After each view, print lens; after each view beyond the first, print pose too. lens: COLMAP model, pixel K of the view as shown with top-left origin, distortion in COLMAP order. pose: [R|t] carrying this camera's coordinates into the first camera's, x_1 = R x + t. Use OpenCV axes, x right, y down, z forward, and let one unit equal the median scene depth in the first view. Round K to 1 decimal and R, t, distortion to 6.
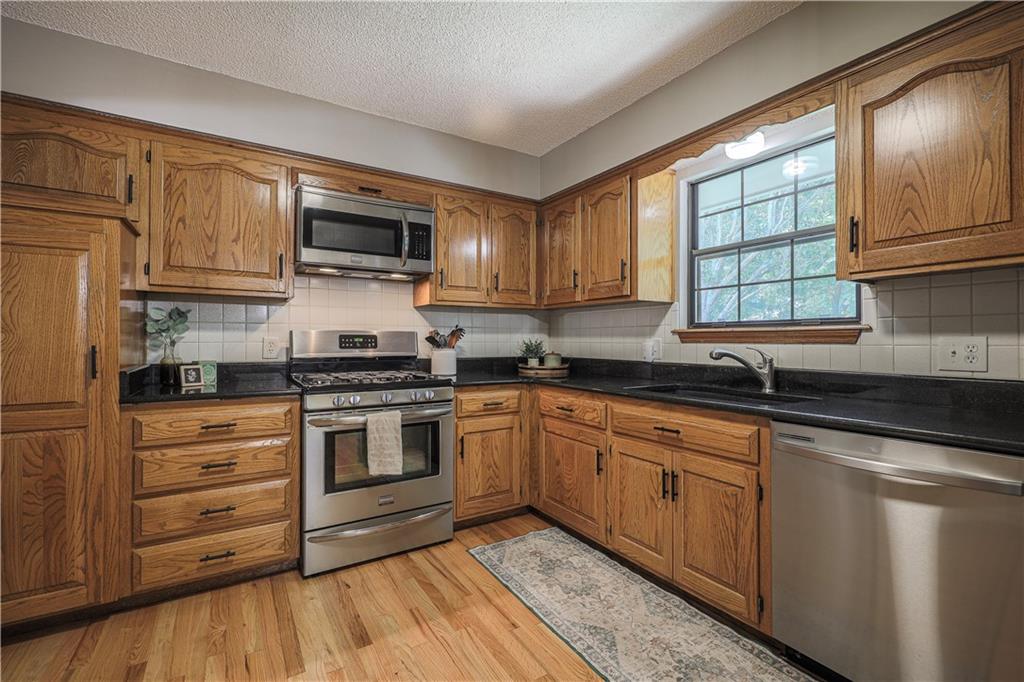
lens RADIAL K [[451.1, 0, 516.0], [0, 451.1, 336.5], [0, 0, 1]] dist [-0.000839, 0.000083]
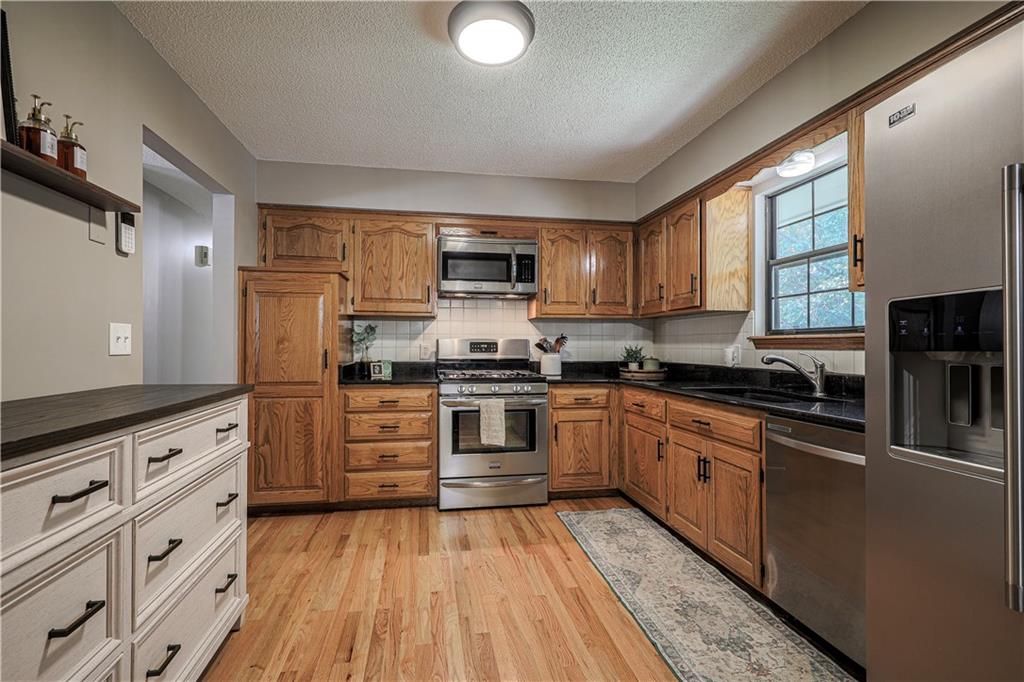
lens RADIAL K [[464.4, 0, 496.8], [0, 464.4, 342.0], [0, 0, 1]] dist [0.001512, 0.000035]
pose [[0.917635, -0.002740, -0.397415, 0.276862], [0.002539, 0.999996, -0.001031, -0.002971], [0.397417, -0.000063, 0.917638, -0.278146]]
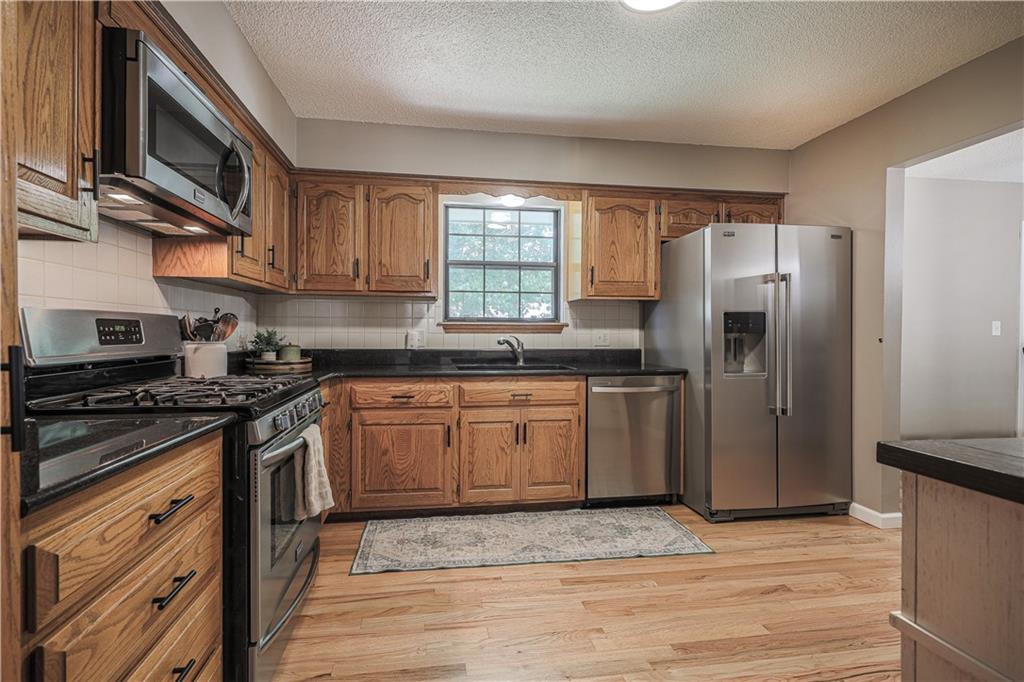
lens RADIAL K [[457.3, 0, 479.7], [0, 457.3, 334.3], [0, 0, 1]] dist [0.000448, 0.000011]
pose [[0.412672, -0.003998, 0.910871, -0.855713], [-0.011451, 0.999889, 0.009577, 0.005389], [-0.910808, -0.014382, 0.412580, 0.448897]]
